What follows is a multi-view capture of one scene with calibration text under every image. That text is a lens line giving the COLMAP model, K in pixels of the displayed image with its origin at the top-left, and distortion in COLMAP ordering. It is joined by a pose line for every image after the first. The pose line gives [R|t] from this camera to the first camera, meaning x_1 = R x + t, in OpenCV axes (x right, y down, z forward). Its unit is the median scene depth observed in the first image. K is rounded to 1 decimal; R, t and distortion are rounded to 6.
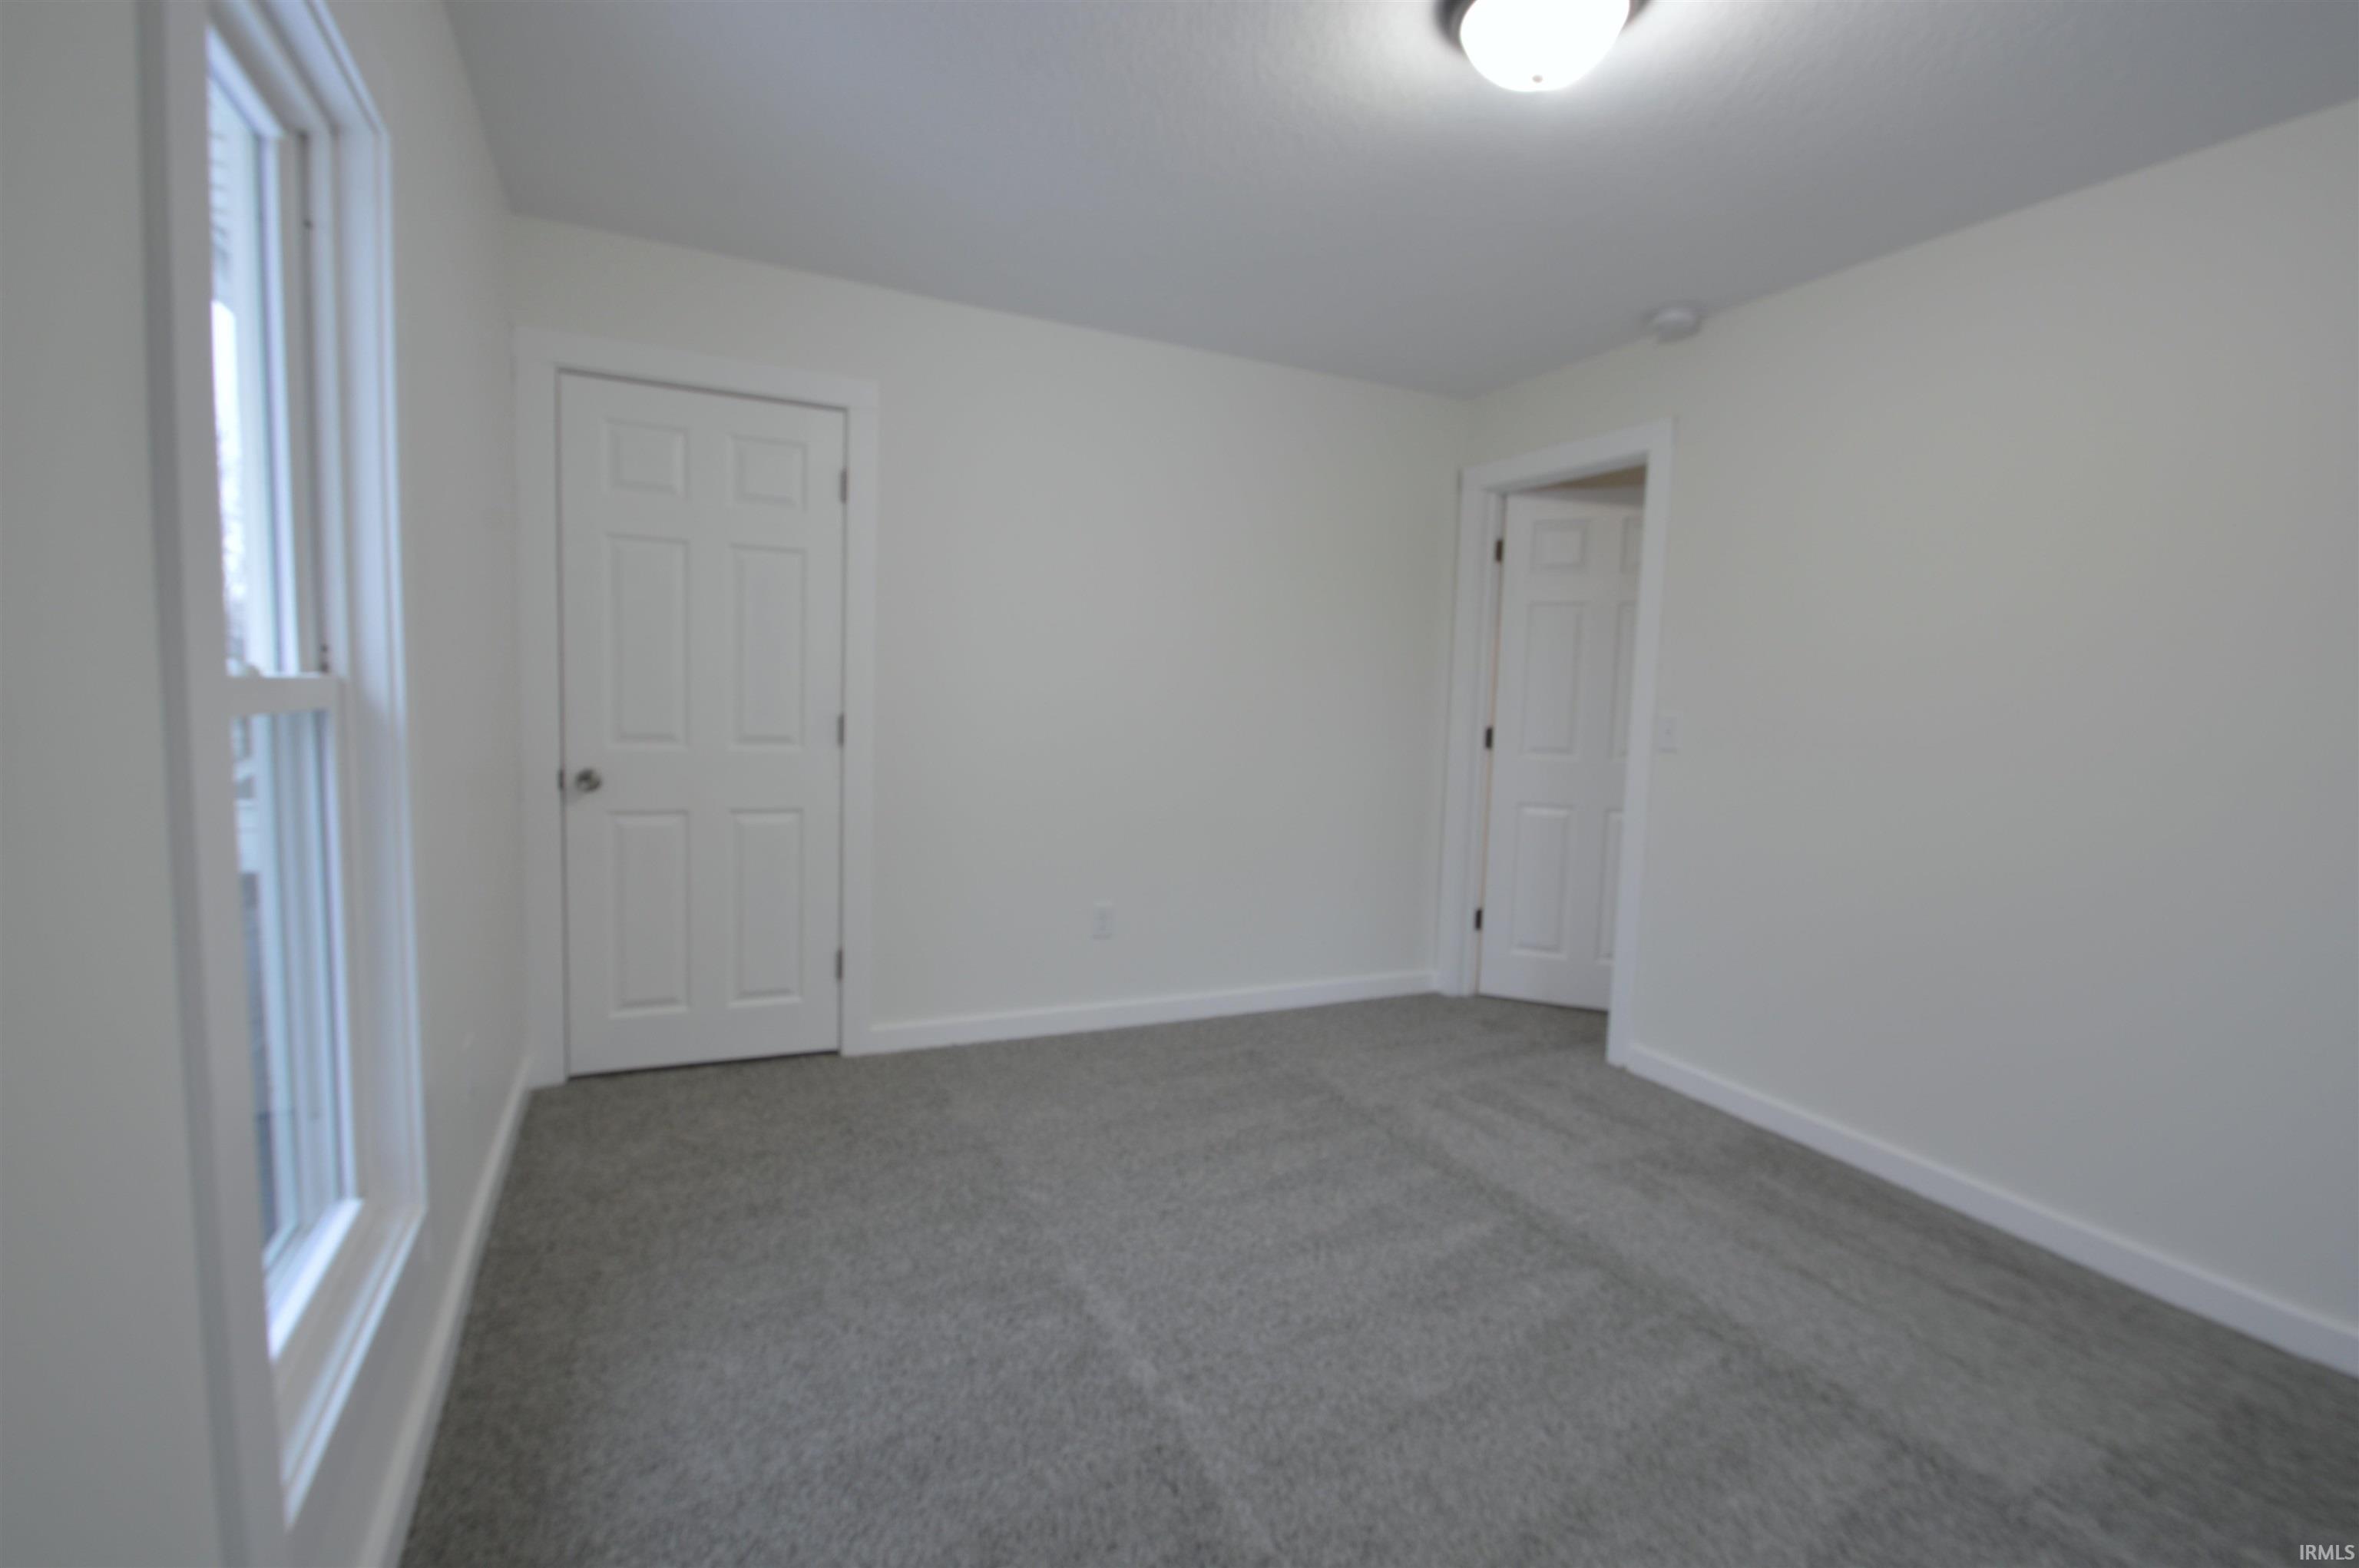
lens RADIAL K [[1047.1, 0, 1145.7], [0, 1047.1, 796.1], [0, 0, 1]] dist [-0.001006, -0.011452]
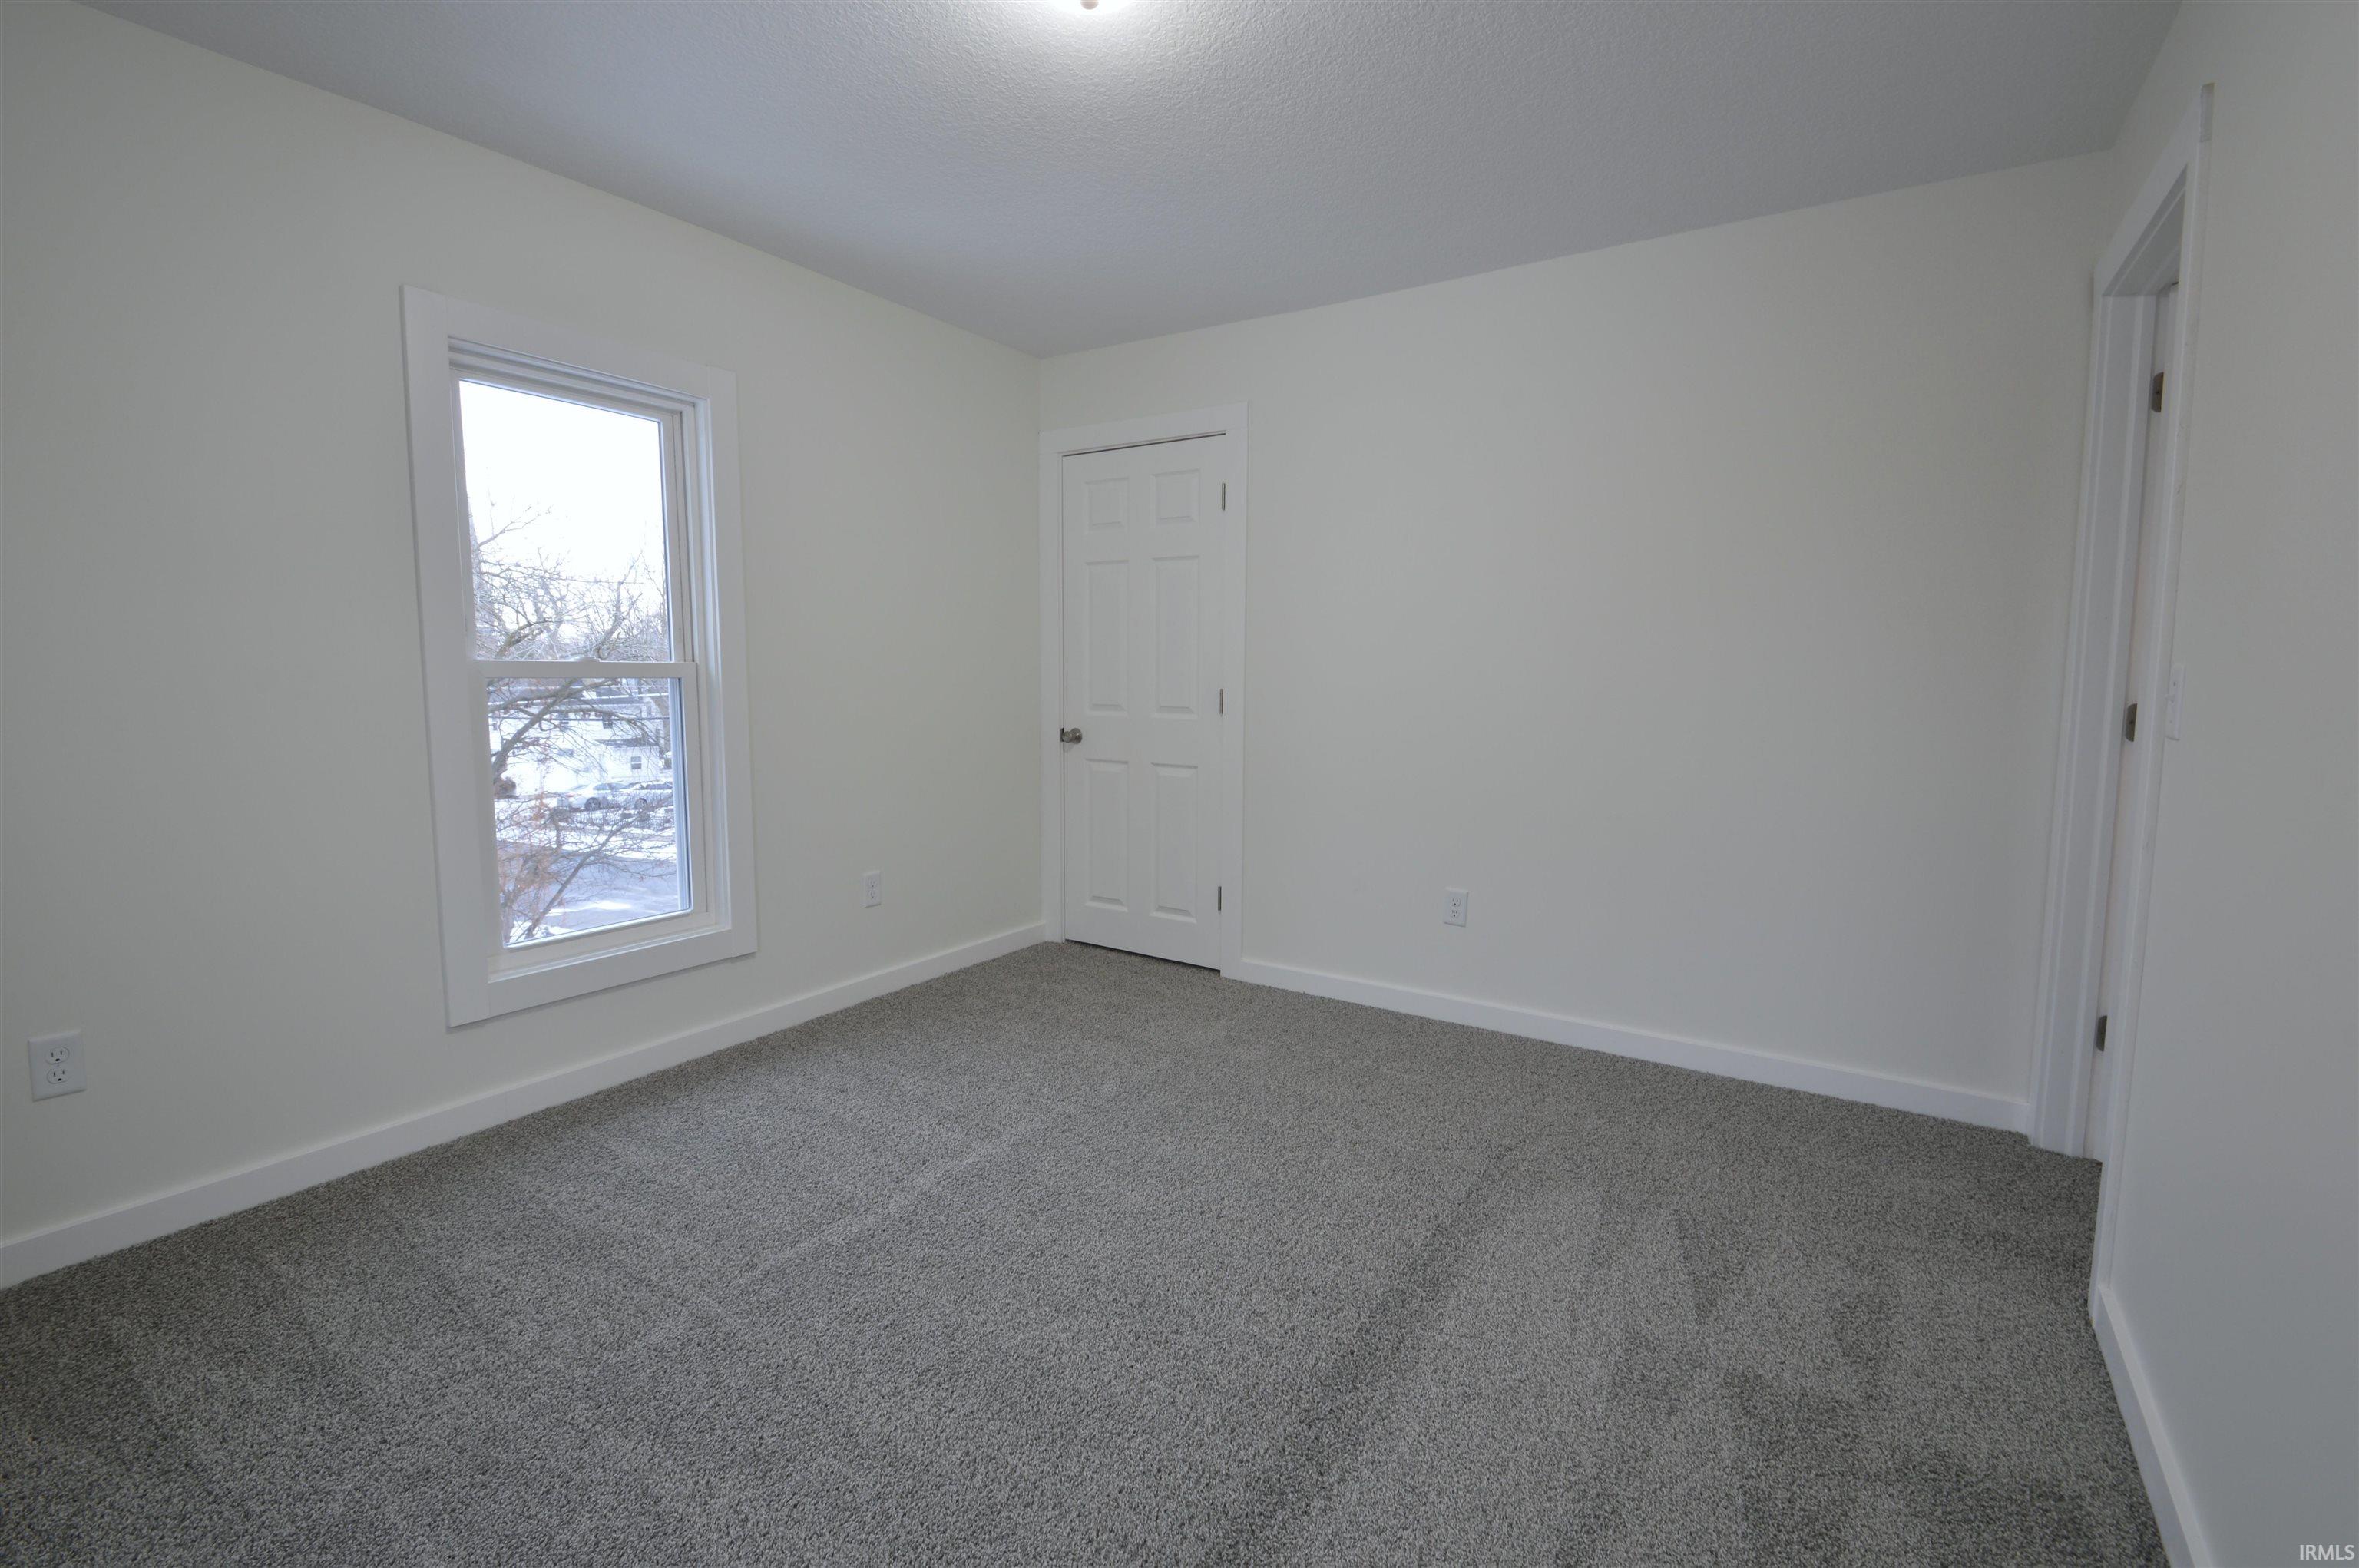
lens RADIAL K [[1047.1, 0, 1145.7], [0, 1047.1, 796.1], [0, 0, 1]] dist [-0.001006, -0.011452]
pose [[0.504990, 0.067833, -0.860456, 0.748682], [-0.071538, 0.996766, 0.036593, 0.007224], [0.860155, 0.043076, 0.508210, 0.345563]]
